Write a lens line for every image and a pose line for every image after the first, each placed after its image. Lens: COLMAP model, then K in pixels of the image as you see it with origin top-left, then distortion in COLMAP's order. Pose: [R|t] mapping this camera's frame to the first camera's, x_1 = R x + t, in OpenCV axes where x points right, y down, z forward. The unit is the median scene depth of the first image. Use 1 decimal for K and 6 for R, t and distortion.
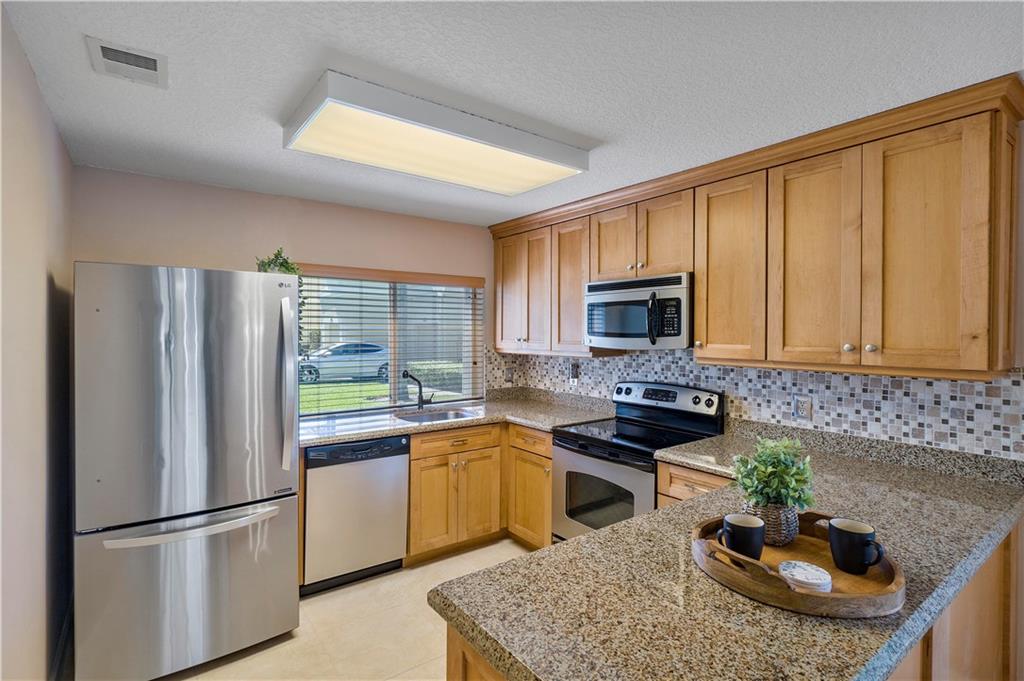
lens RADIAL K [[493.9, 0, 509.1], [0, 493.9, 339.1], [0, 0, 1]] dist [-0.003263, -0.000181]
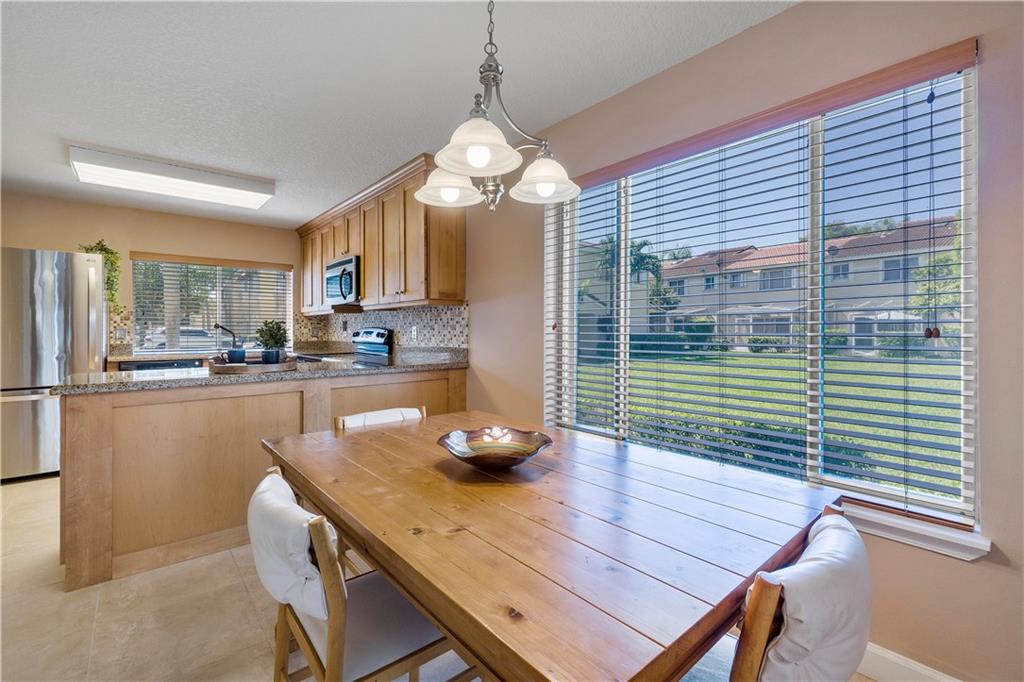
lens RADIAL K [[446.9, 0, 516.0], [0, 446.9, 335.4], [0, 0, 1]] dist [0.003443, 0.000146]
pose [[0.996049, -0.007168, 0.088521, 0.716377], [0.007232, 0.999974, -0.000394, 0.131971], [-0.088516, 0.001032, 0.996074, -0.526658]]
